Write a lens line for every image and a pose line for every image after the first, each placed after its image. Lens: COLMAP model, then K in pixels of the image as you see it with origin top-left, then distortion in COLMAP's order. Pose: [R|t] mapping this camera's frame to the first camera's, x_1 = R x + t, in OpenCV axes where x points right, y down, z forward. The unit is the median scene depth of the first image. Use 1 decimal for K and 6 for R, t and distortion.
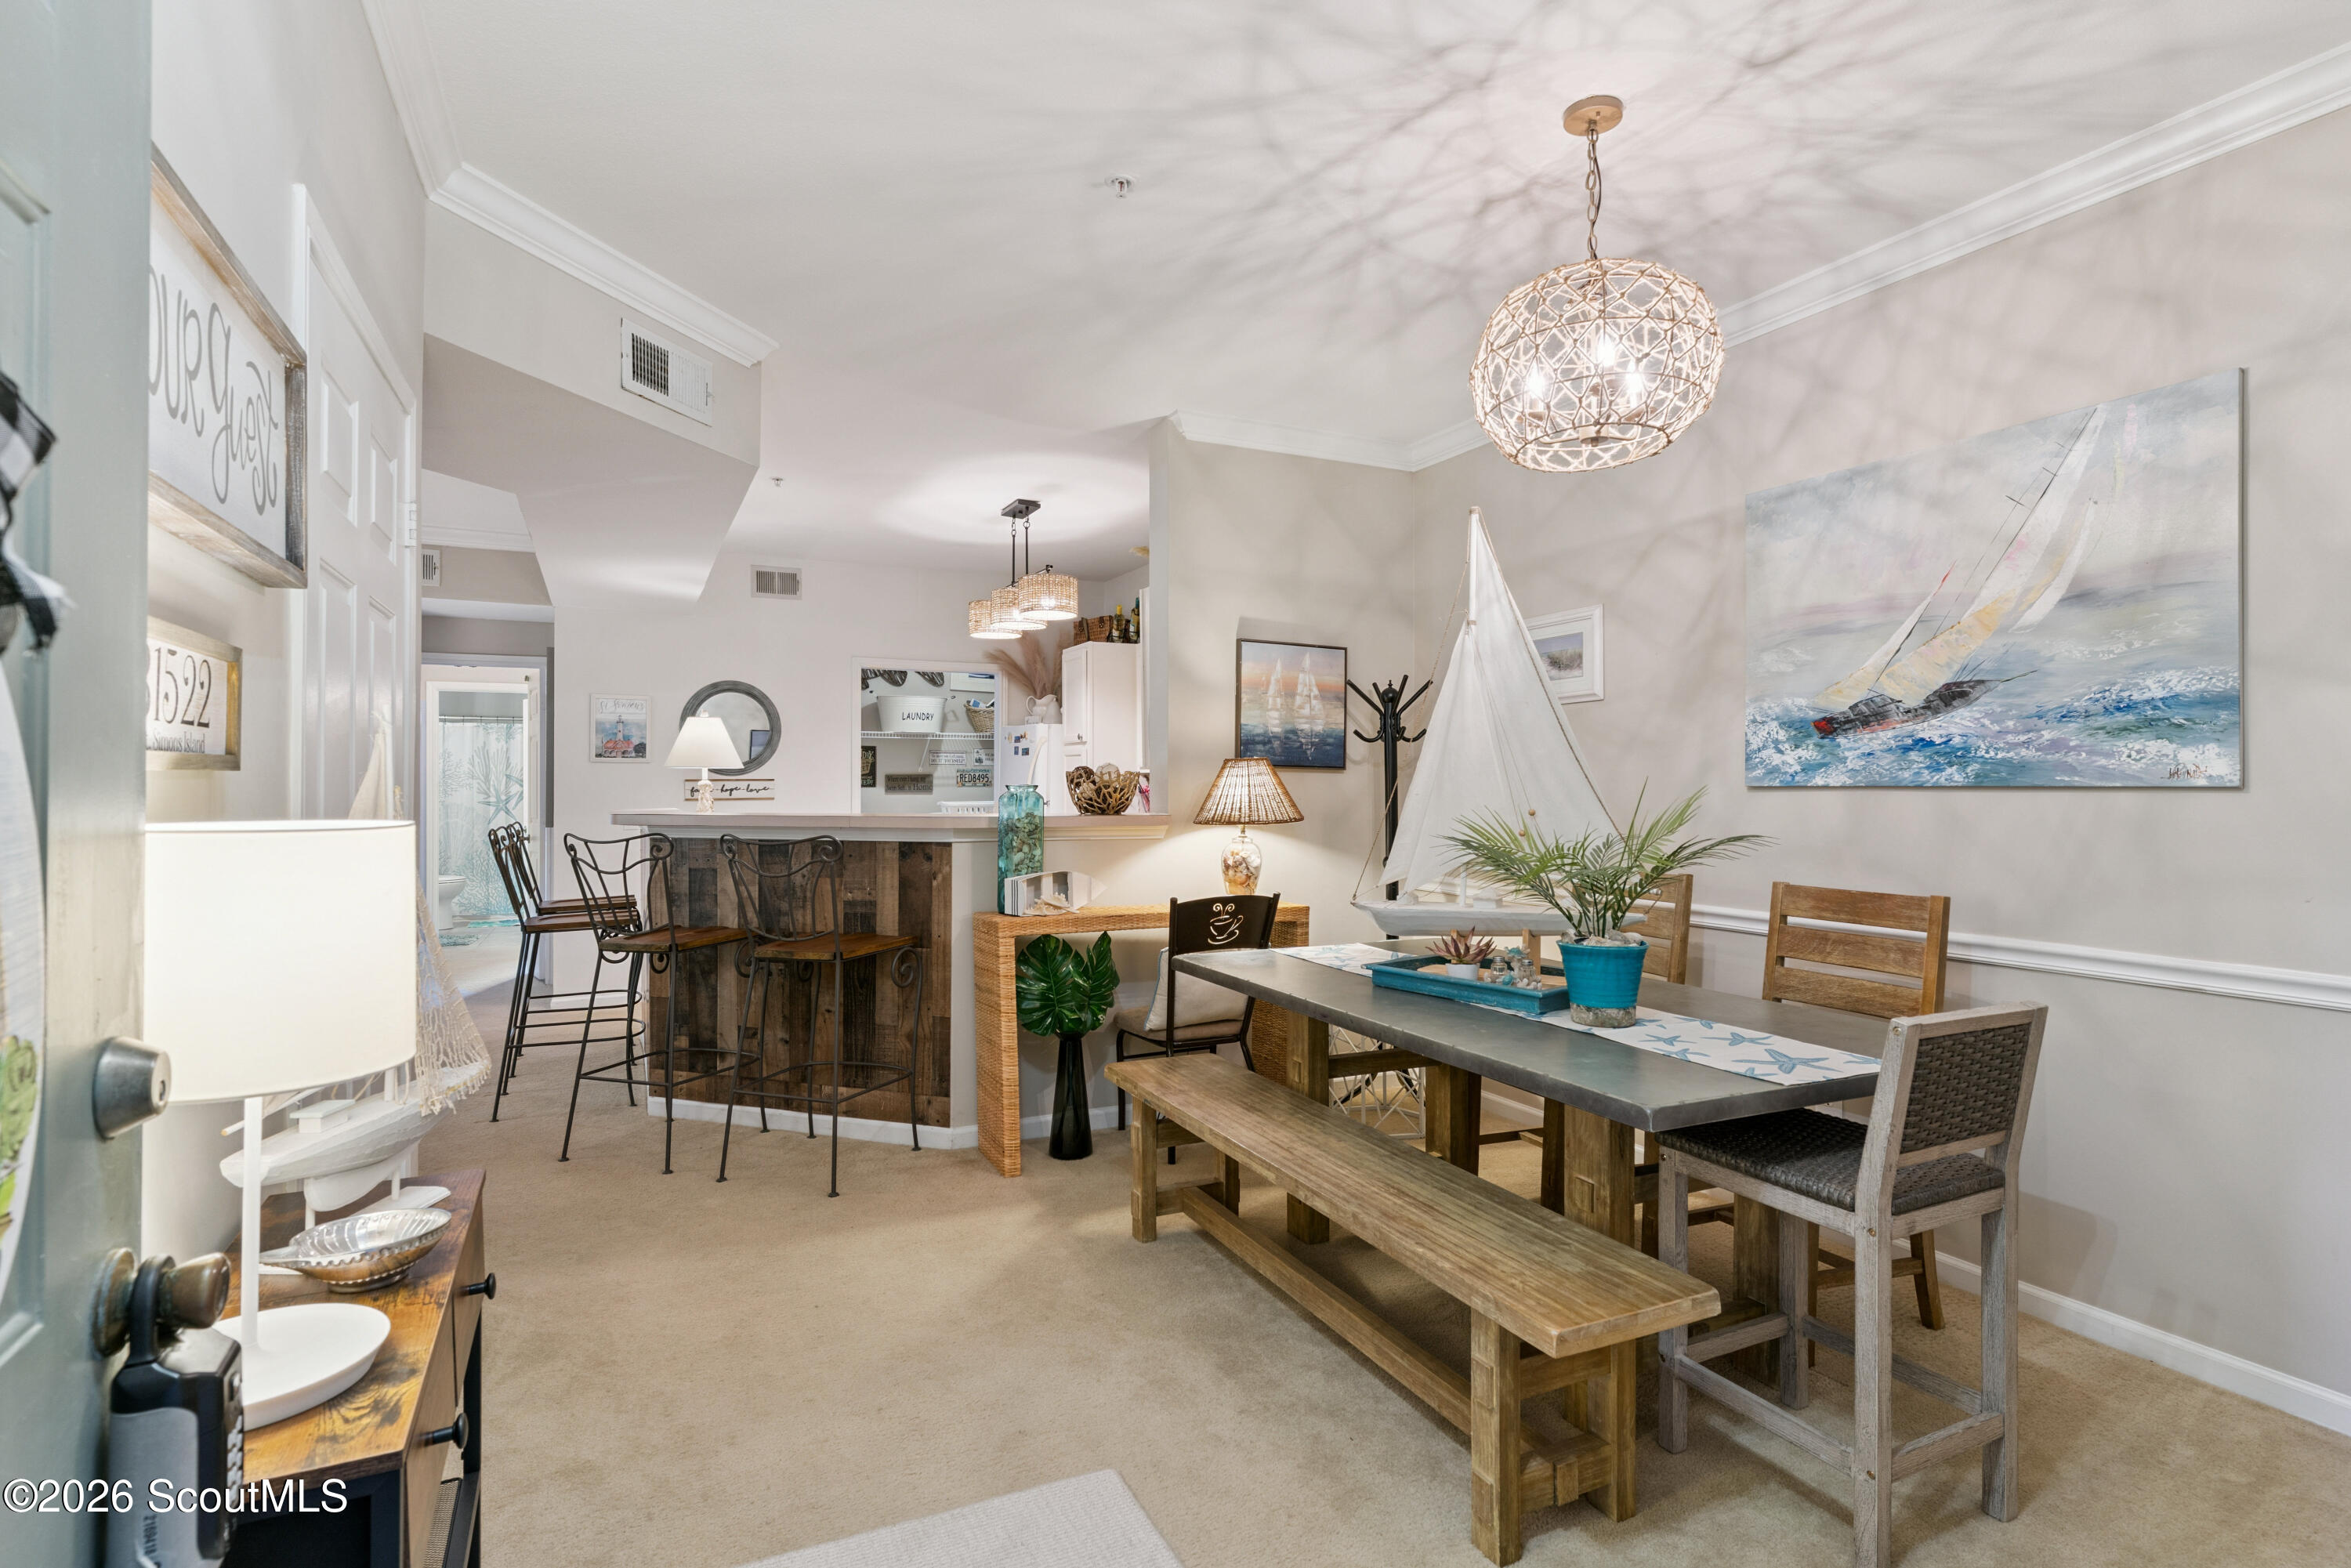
lens RADIAL K [[1163.6, 0, 1173.6], [0, 1163.6, 779.4], [0, 0, 1]] dist [-0.001667, -0.000452]
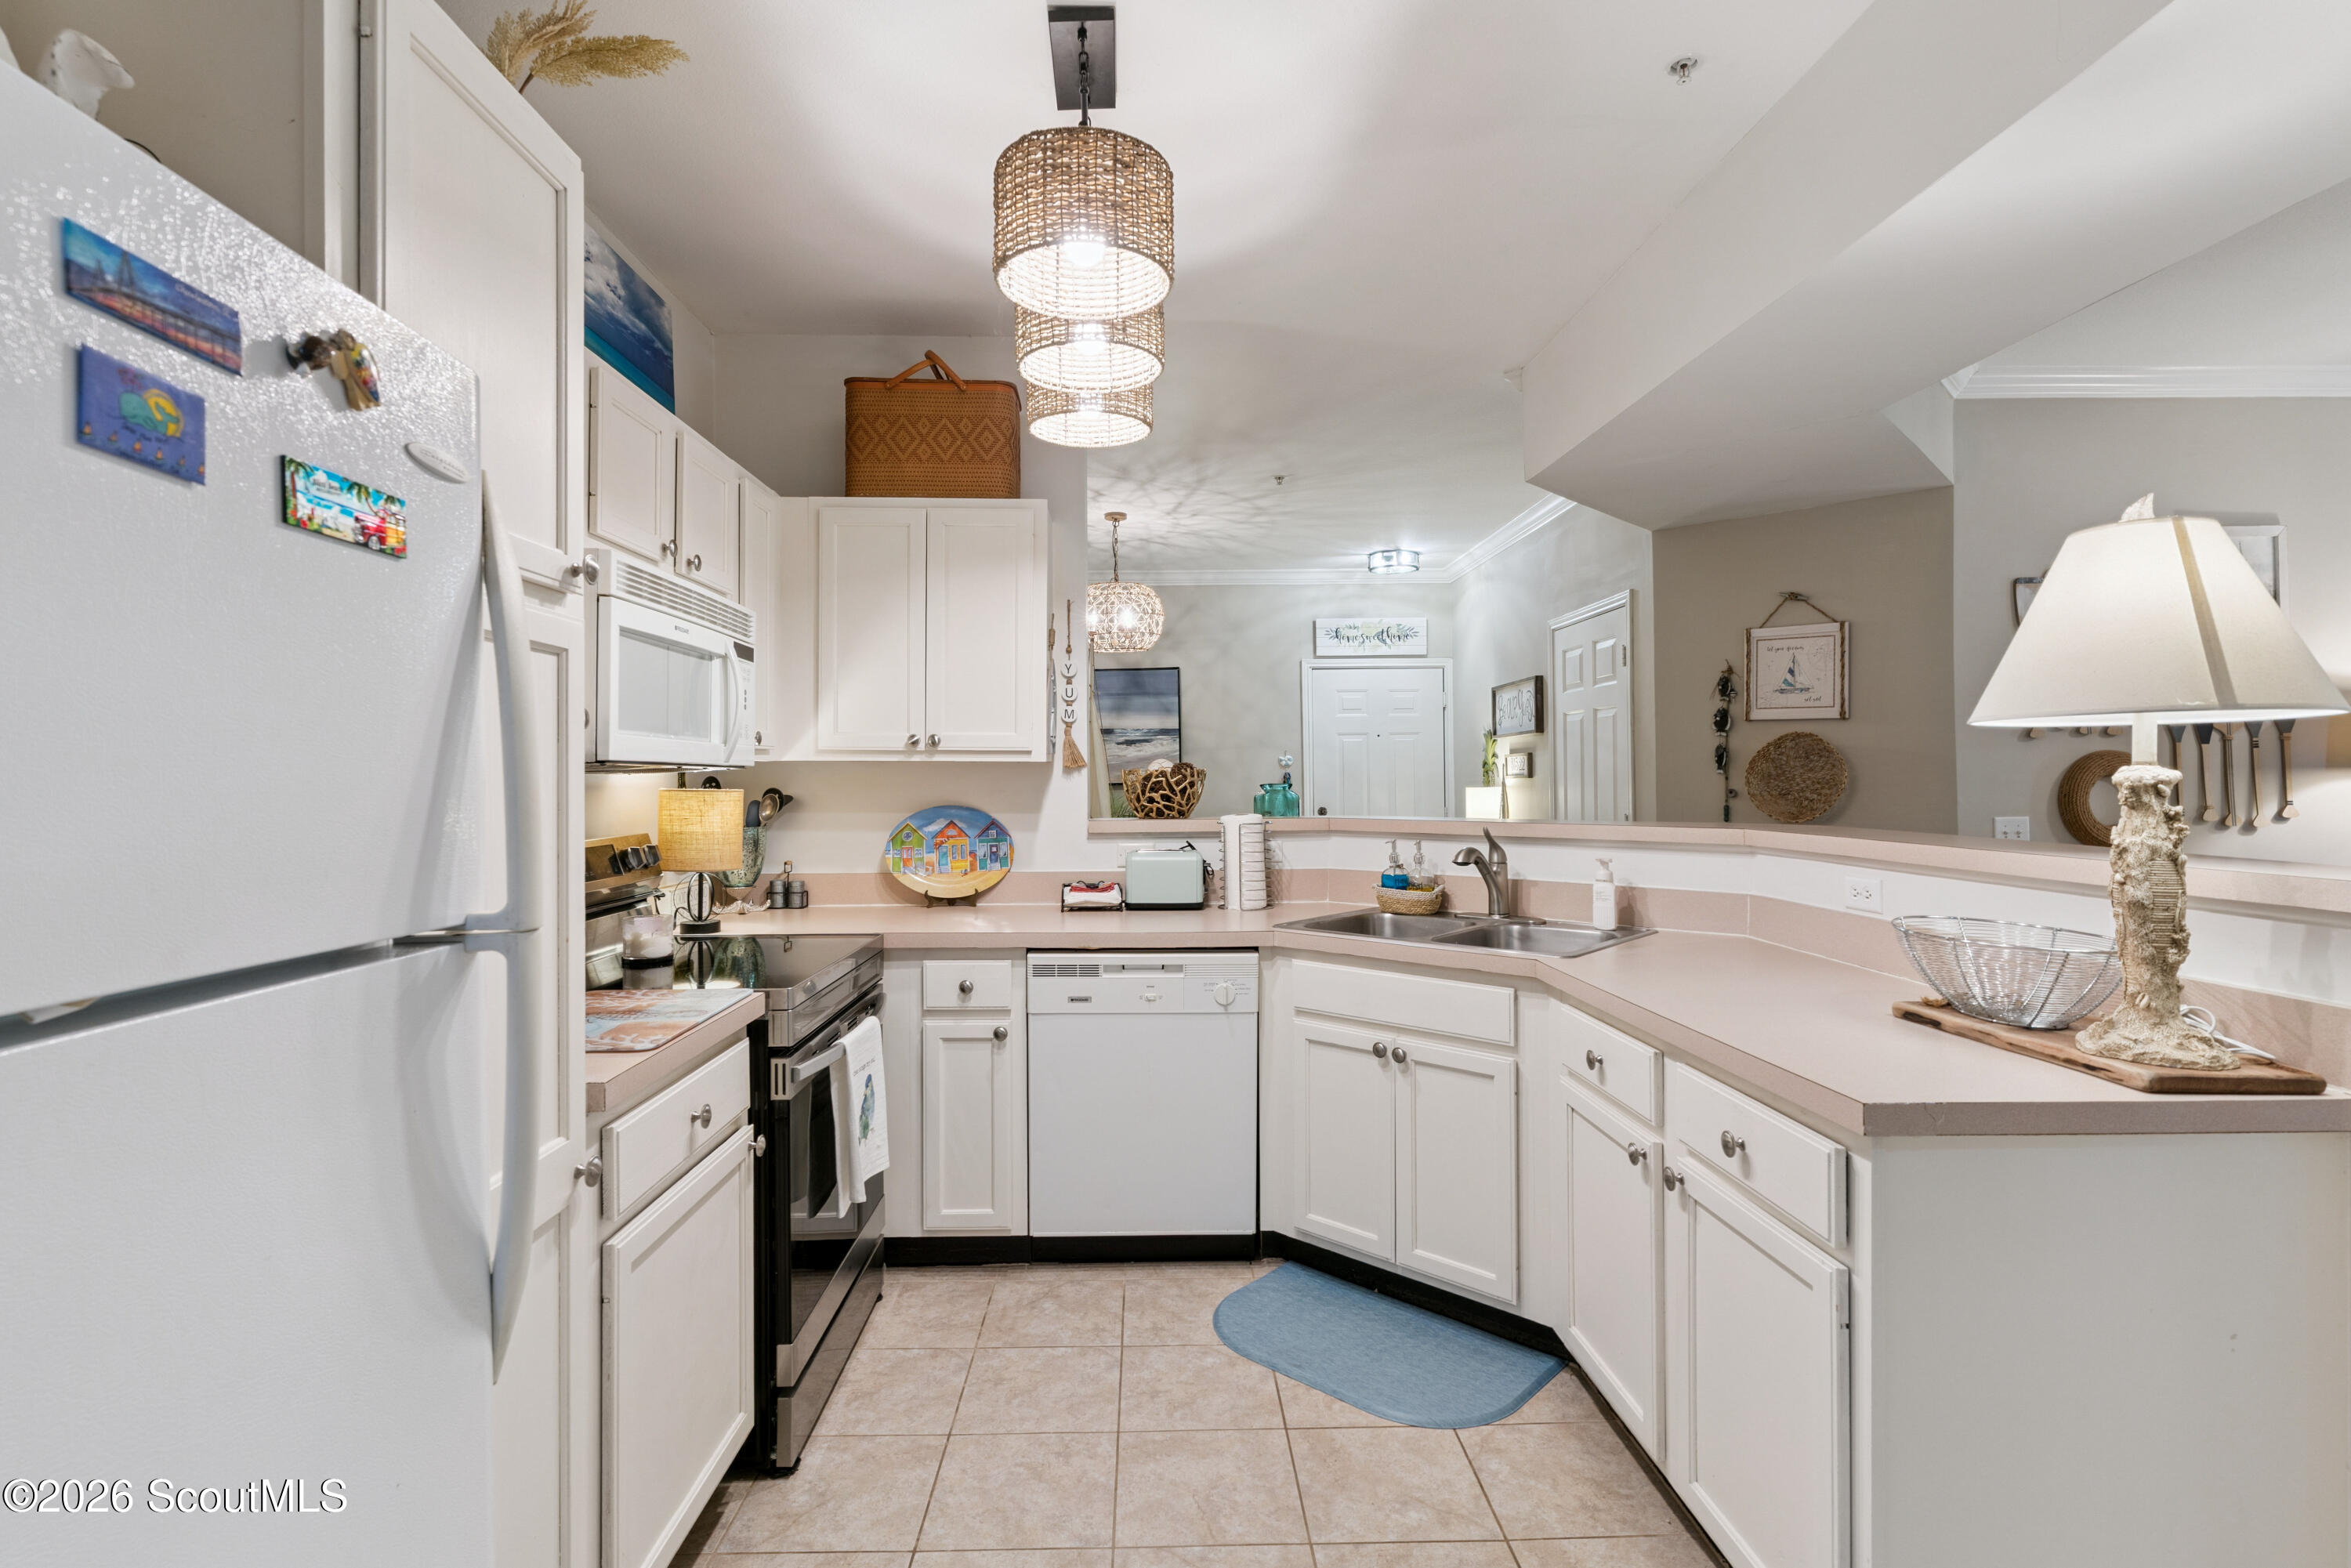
lens RADIAL K [[1109.5, 0, 1170.4], [0, 1109.5, 771.3], [0, 0, 1]] dist [0.001527, 0.000169]
pose [[-0.911707, 0.008828, 0.410746, -0.558241], [0.002940, 0.999884, -0.014966, 0.010842], [-0.410831, -0.012437, -0.911627, 2.410399]]
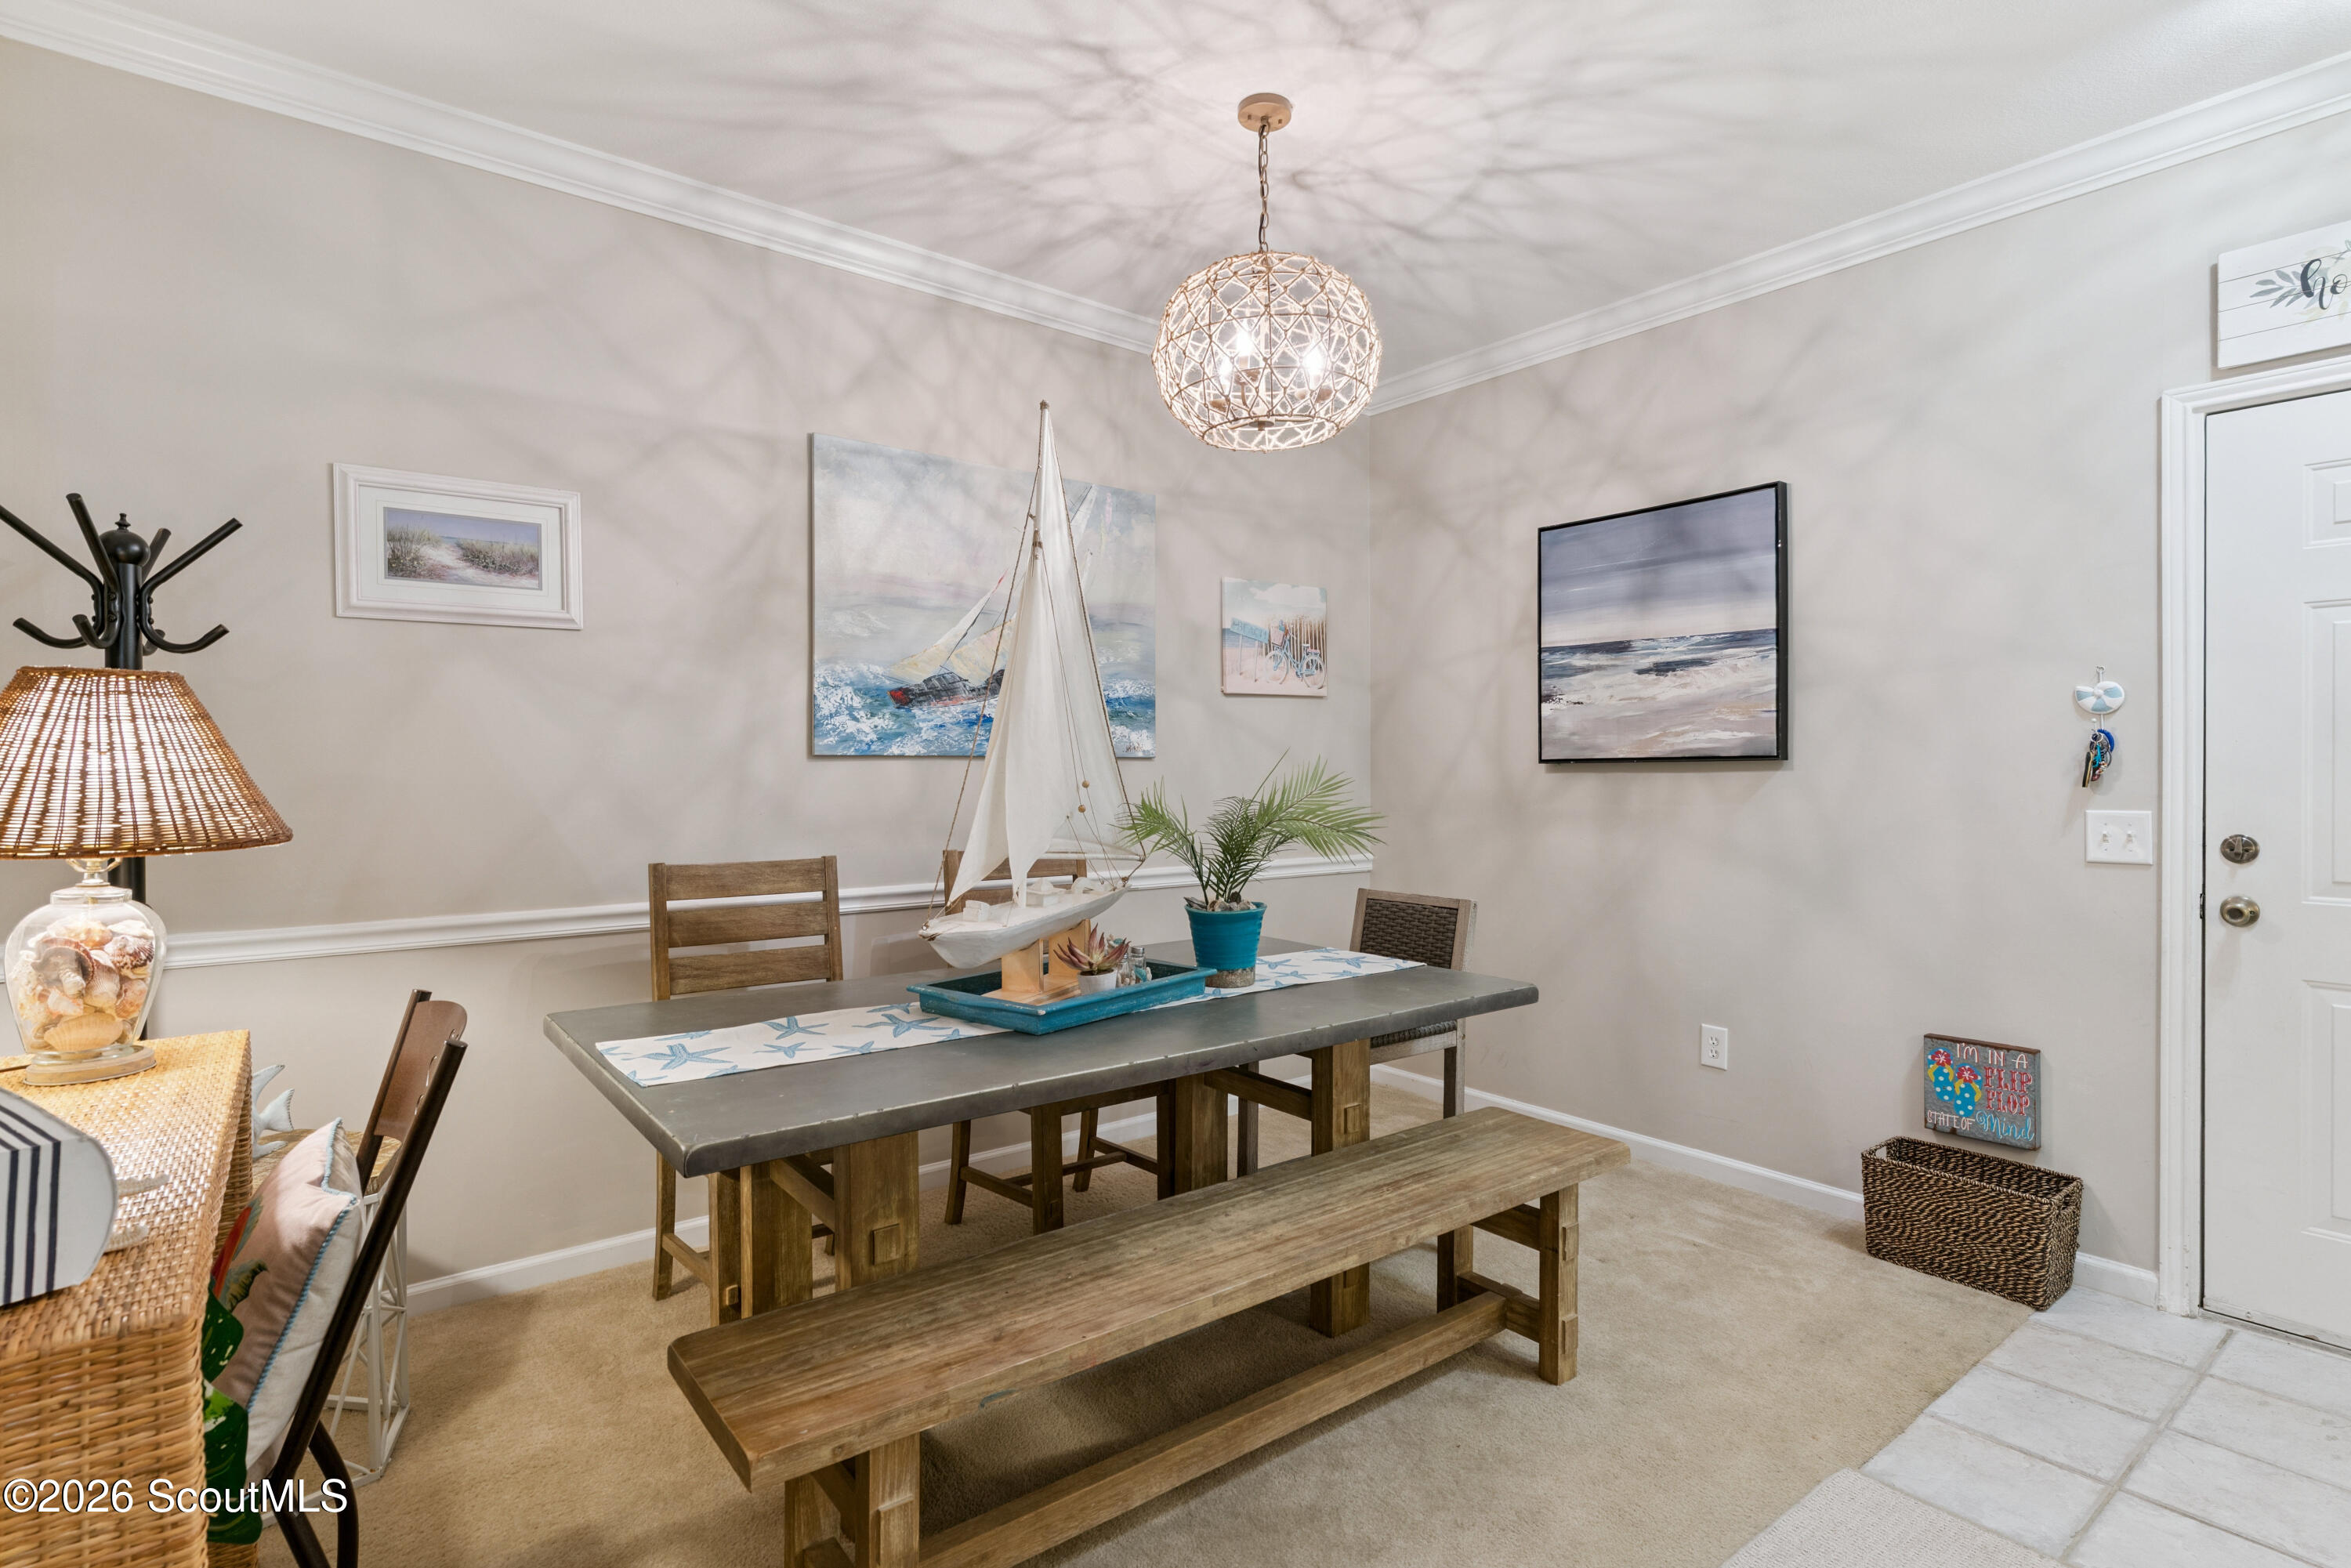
lens RADIAL K [[1163.6, 0, 1182.2], [0, 1163.6, 774.4], [0, 0, 1]] dist [-0.001667, -0.000452]
pose [[-0.225541, -0.011443, 0.974167, -0.498131], [-0.010362, 0.999903, 0.009346, 0.010701], [-0.974179, -0.007986, -0.225637, 1.006102]]
